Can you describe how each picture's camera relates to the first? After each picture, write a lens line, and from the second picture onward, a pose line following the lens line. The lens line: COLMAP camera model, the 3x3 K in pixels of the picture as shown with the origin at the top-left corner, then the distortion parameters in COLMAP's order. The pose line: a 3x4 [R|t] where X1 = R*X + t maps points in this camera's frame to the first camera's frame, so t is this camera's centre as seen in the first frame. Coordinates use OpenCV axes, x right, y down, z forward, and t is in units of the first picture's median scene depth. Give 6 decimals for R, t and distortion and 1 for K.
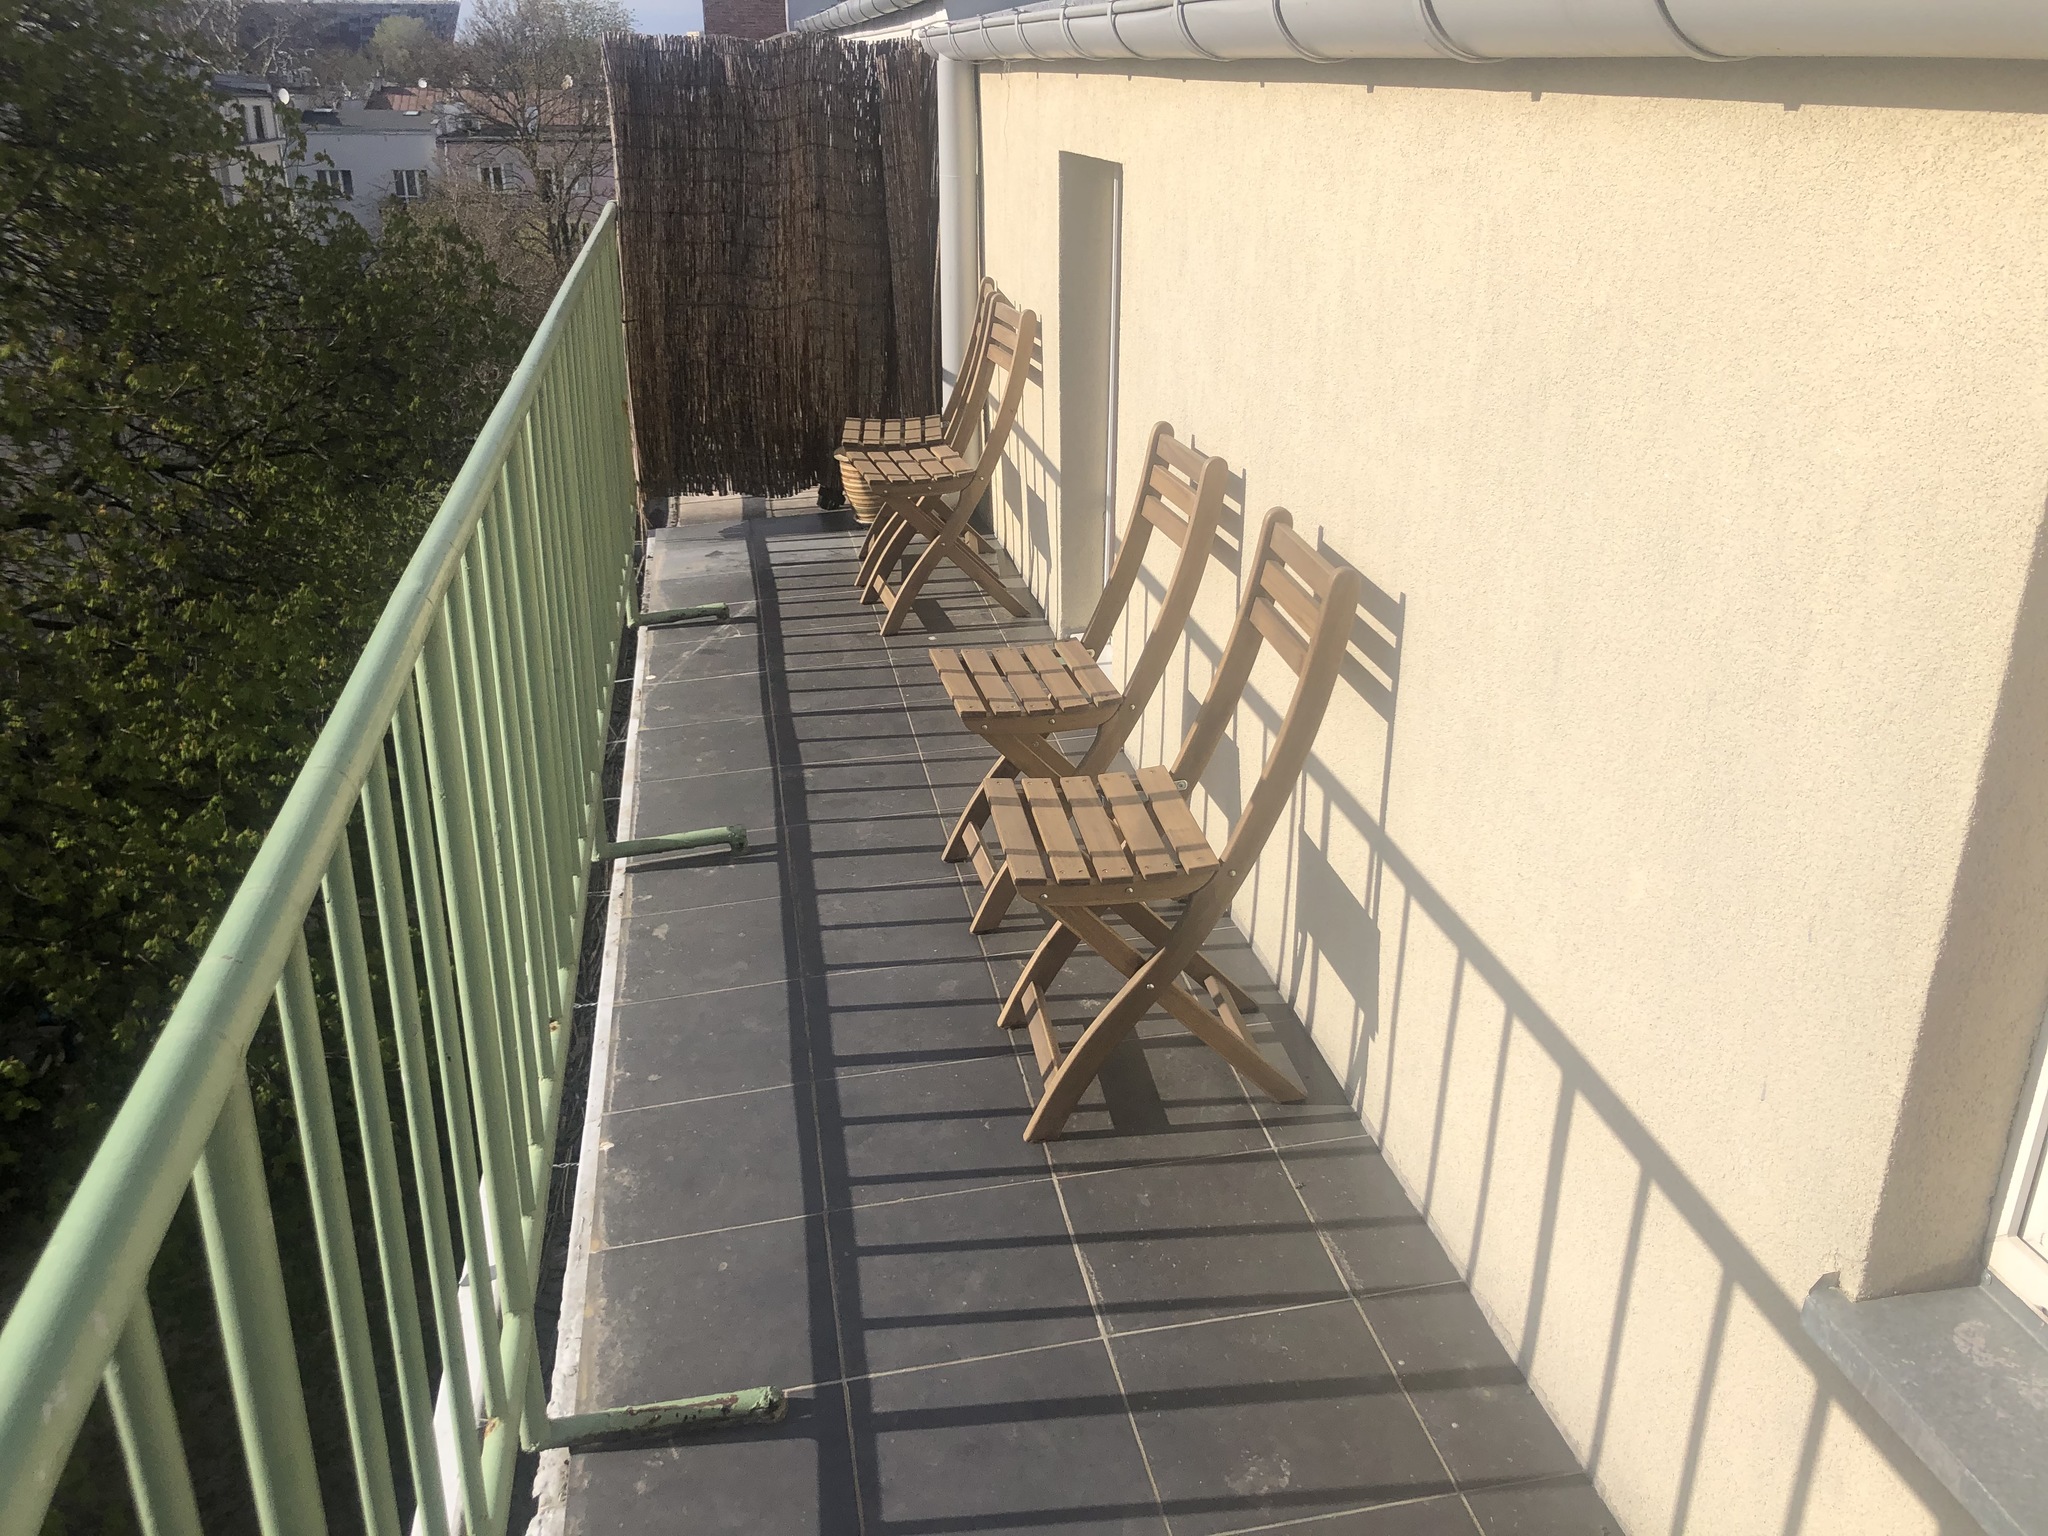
lens RADIAL K [[1681.1, 0, 1029.8], [0, 1681.1, 764.0], [0, 0, 1]] dist [0.034356, -0.040758]
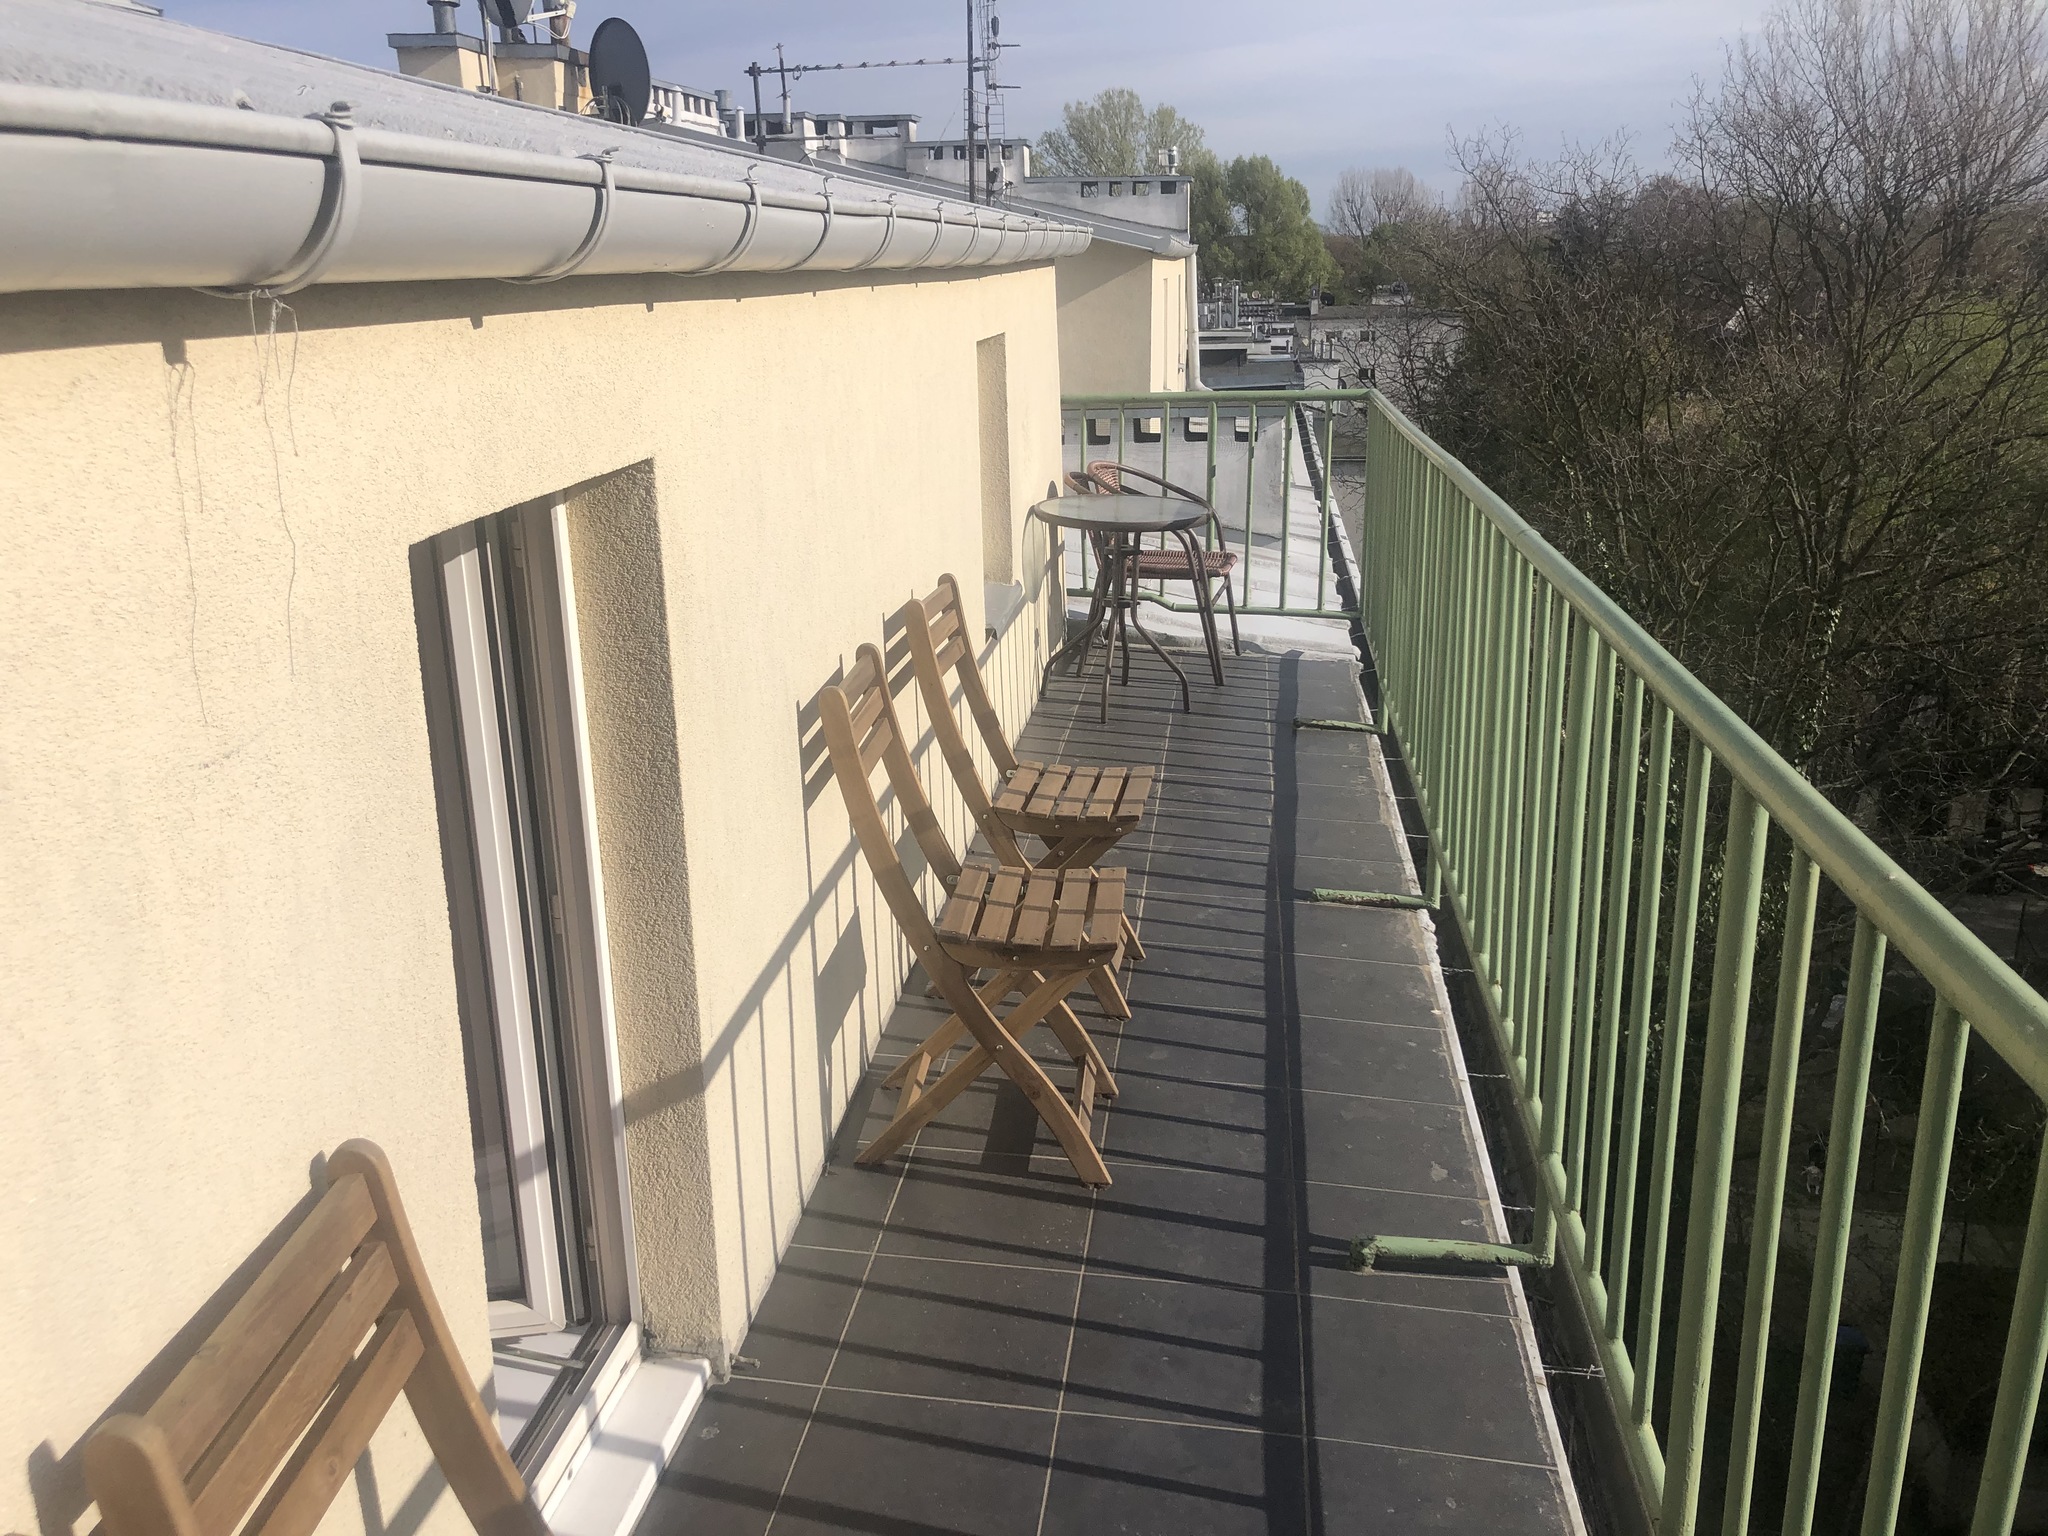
lens RADIAL K [[1681.1, 0, 1026.8], [0, 1681.1, 769.8], [0, 0, 1]] dist [0.034356, -0.040758]
pose [[-0.953548, -0.056693, 0.295859, -0.291969], [0.145566, 0.773139, 0.617306, -0.734341], [-0.263737, 0.631697, -0.728973, 1.752972]]
